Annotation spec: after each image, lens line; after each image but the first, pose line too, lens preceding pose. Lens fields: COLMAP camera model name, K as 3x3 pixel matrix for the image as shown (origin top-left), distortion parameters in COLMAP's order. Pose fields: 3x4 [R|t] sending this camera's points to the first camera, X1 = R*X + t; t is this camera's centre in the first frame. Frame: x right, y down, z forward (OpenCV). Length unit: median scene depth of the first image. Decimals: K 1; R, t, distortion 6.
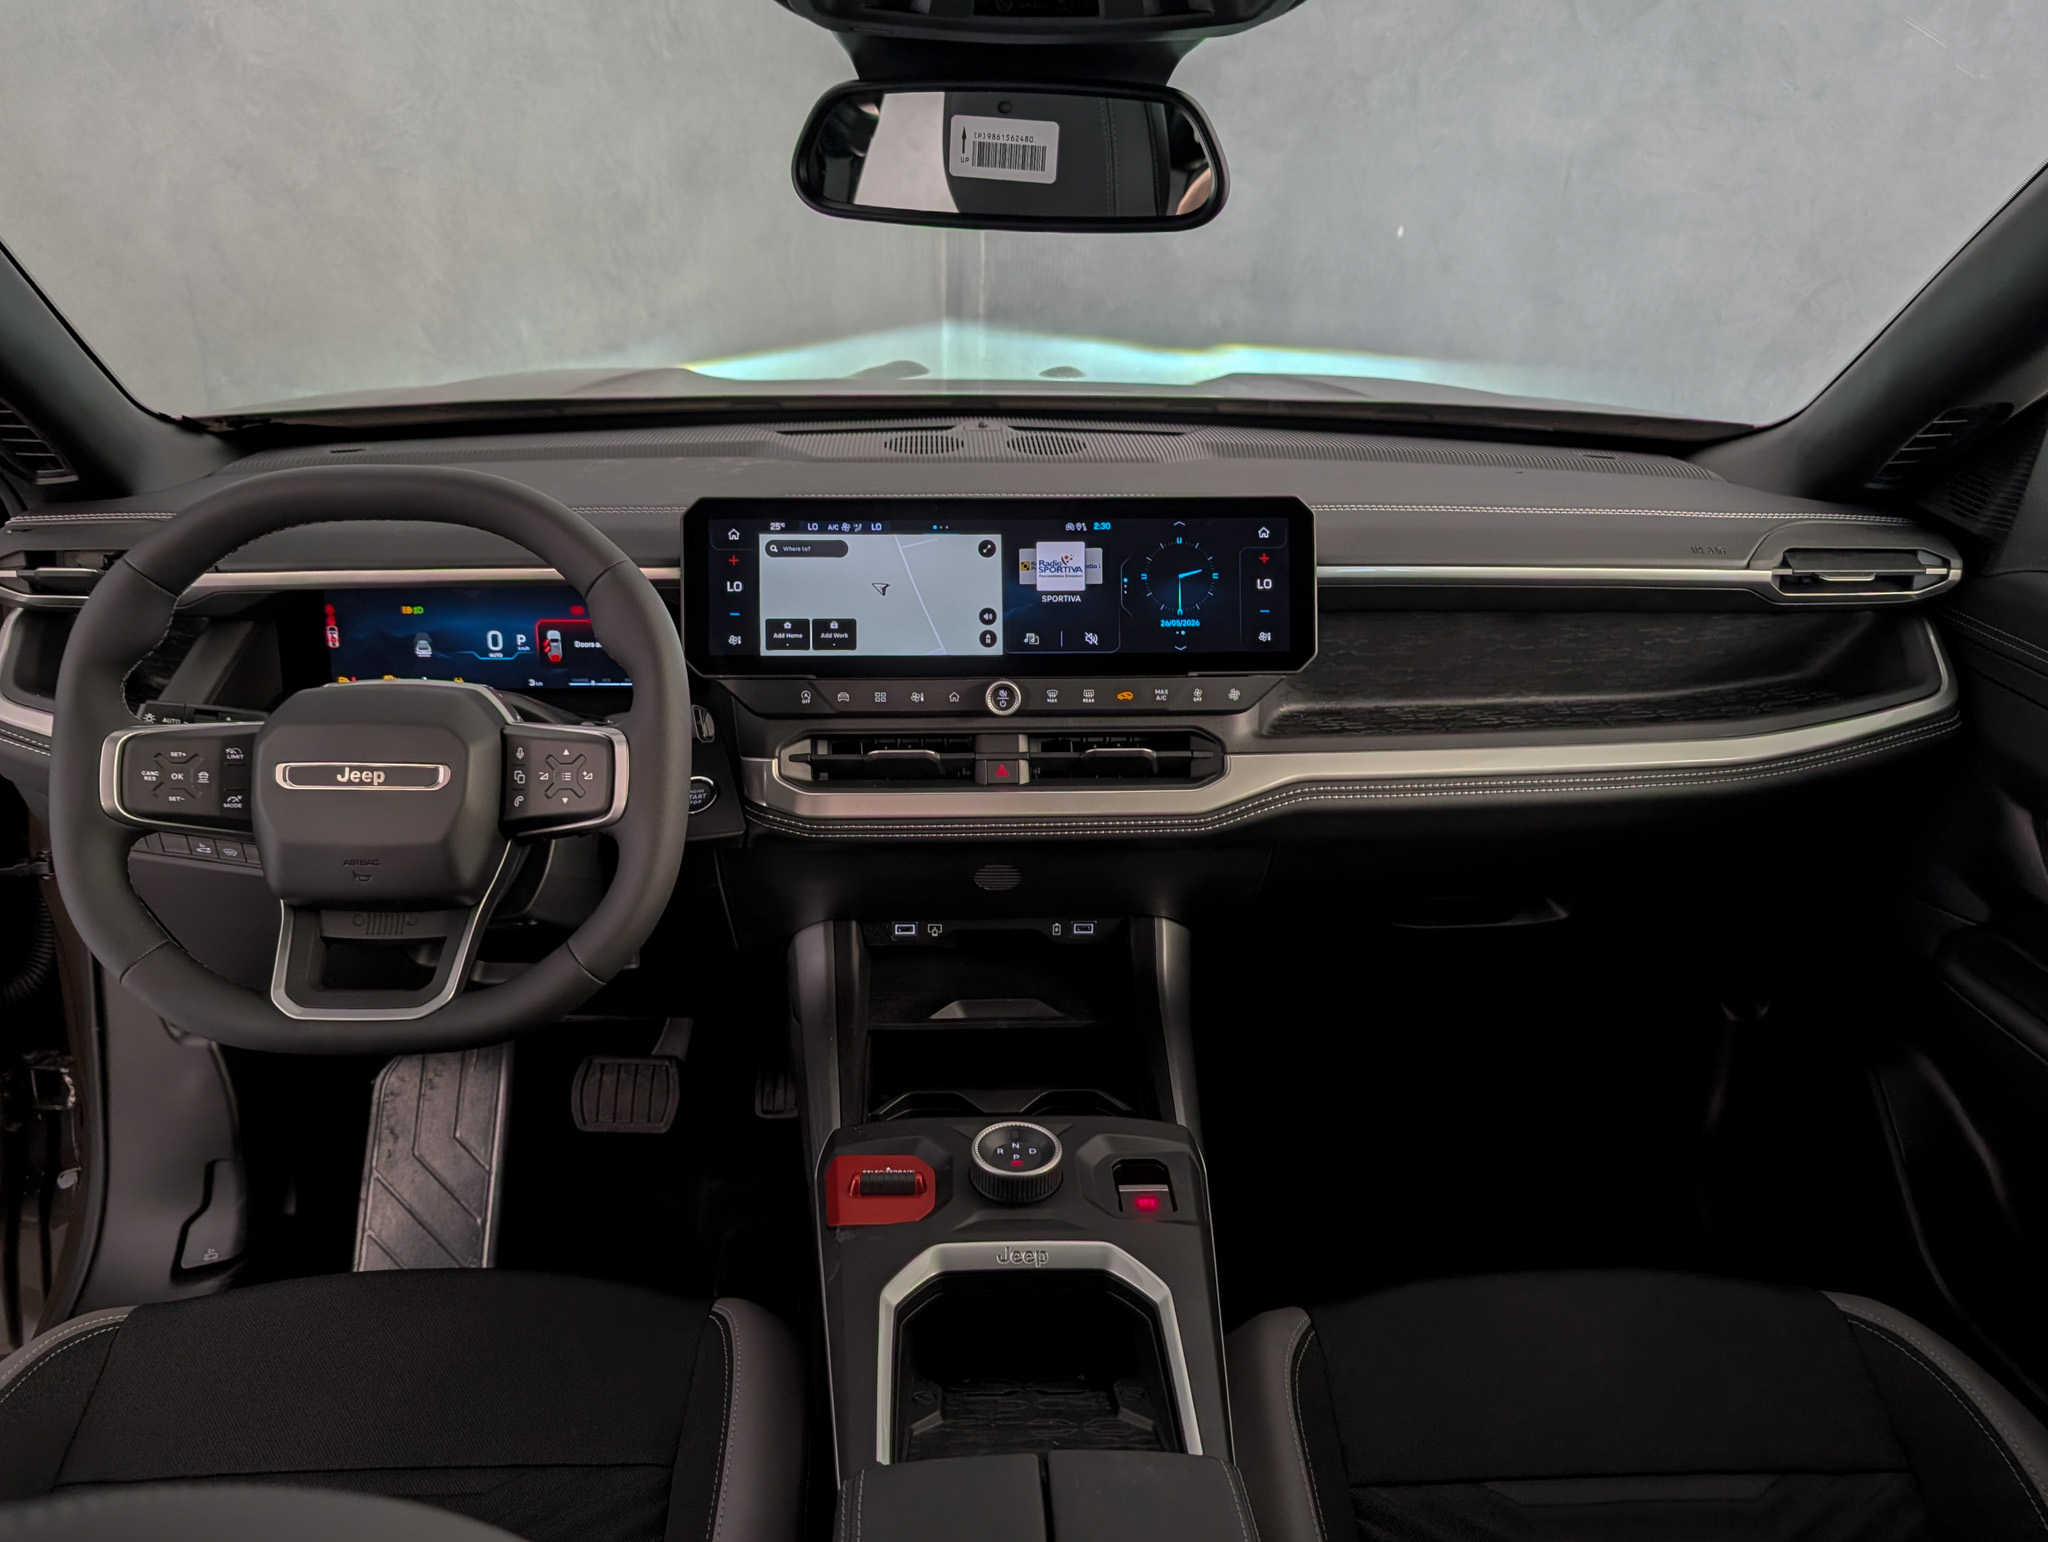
lens RADIAL K [[1556.6, 0, 981.8], [0, 1556.6, 745.9], [0, 0, 1]] dist [0.031295, -0.040083]
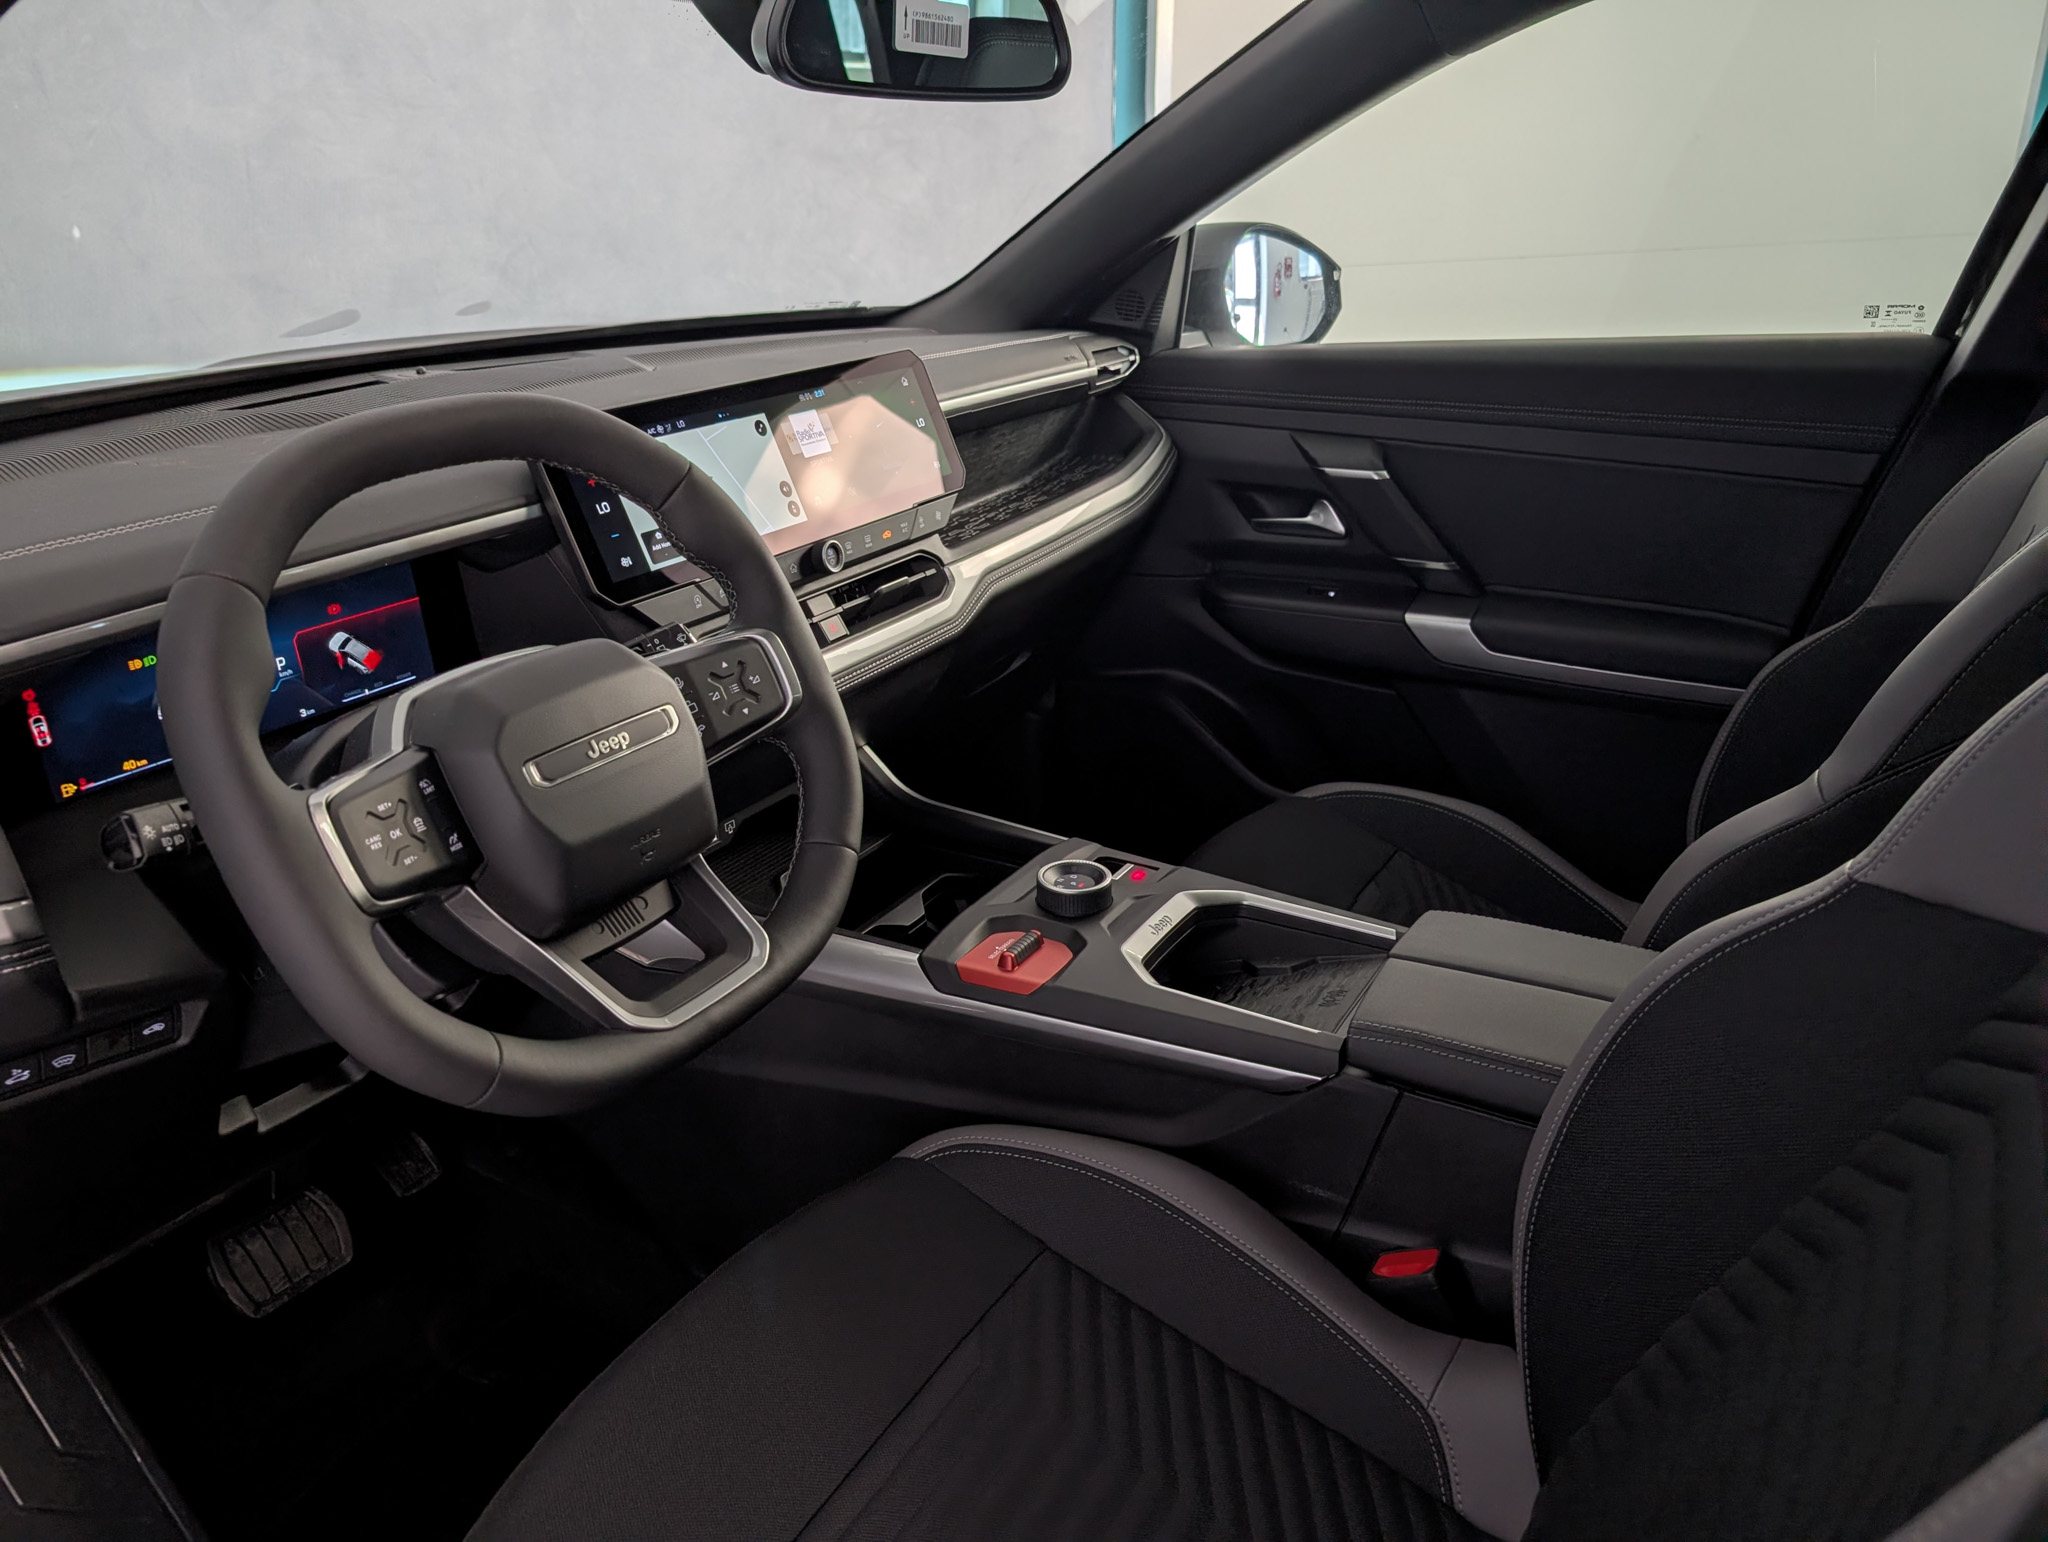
lens RADIAL K [[1482.8, 0, 1024.0], [0, 1482.8, 771.0], [0, 0, 1]] dist [-0.005525, -0.004117]
pose [[0.537690, -0.335833, 0.773373, -0.758282], [0.320630, 0.929783, 0.180835, -0.034293], [-0.779799, 0.150733, 0.607613, 0.277242]]
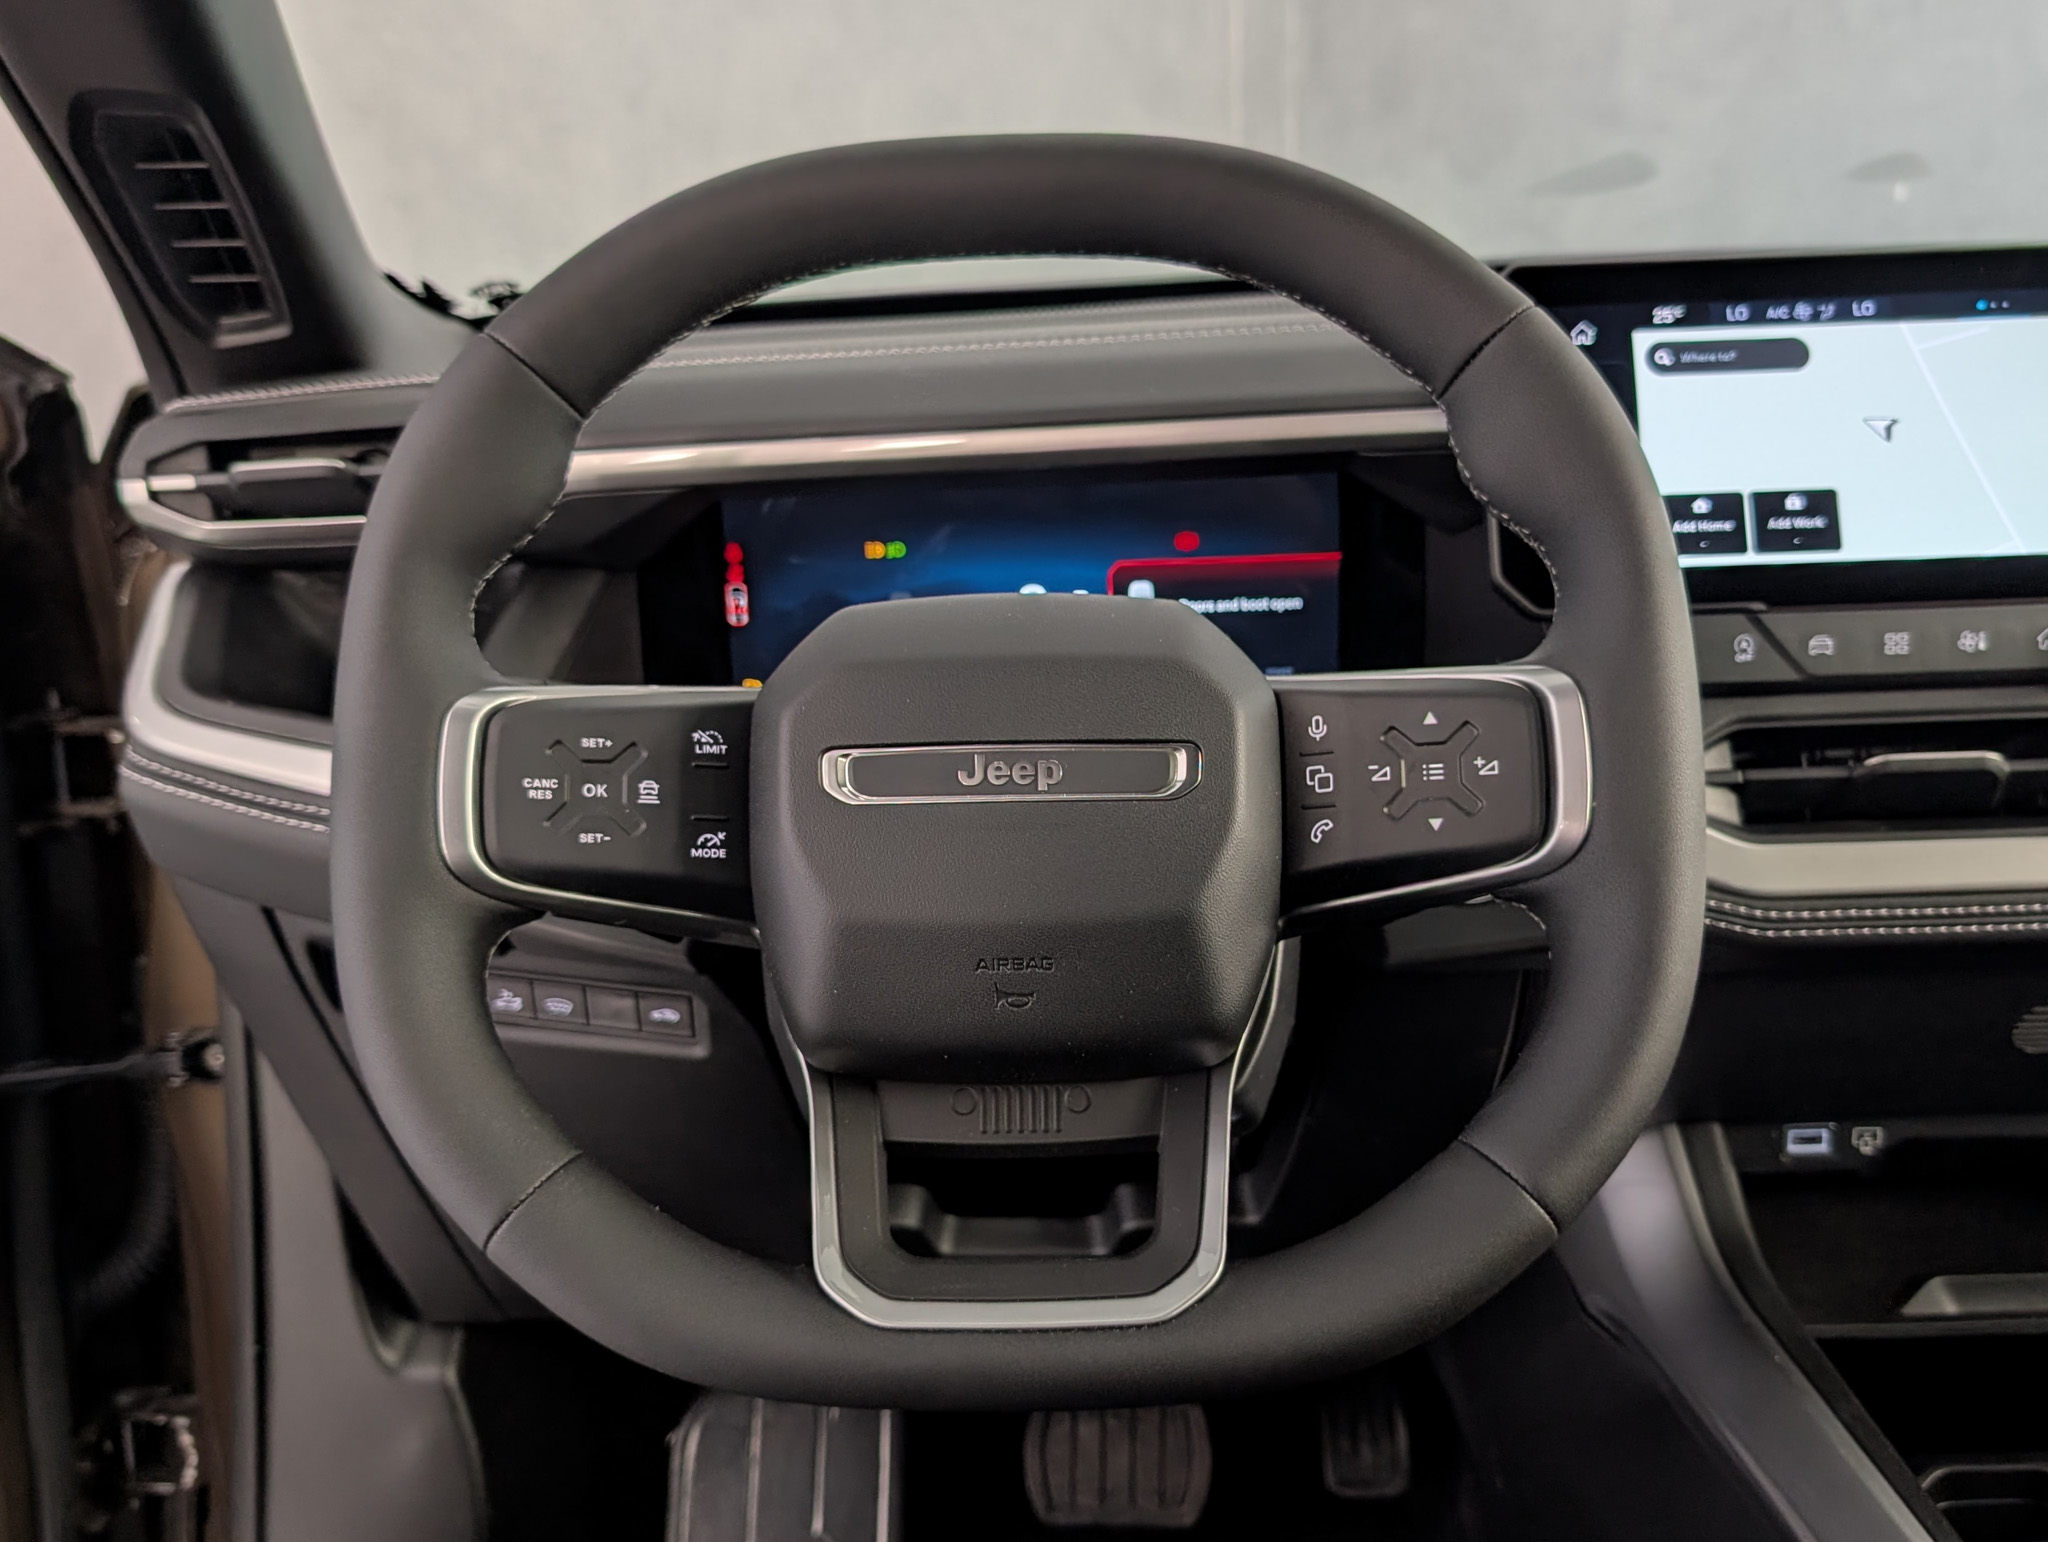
lens RADIAL K [[1938.5, 0, 1024.0], [0, 1938.5, 771.0], [0, 0, 1]] dist [0.050911, -0.099669]
pose [[0.997683, -0.030368, -0.060887, -0.300788], [0.024121, 0.994610, -0.100843, 0.063213], [0.063621, 0.099141, 0.993038, 0.372934]]
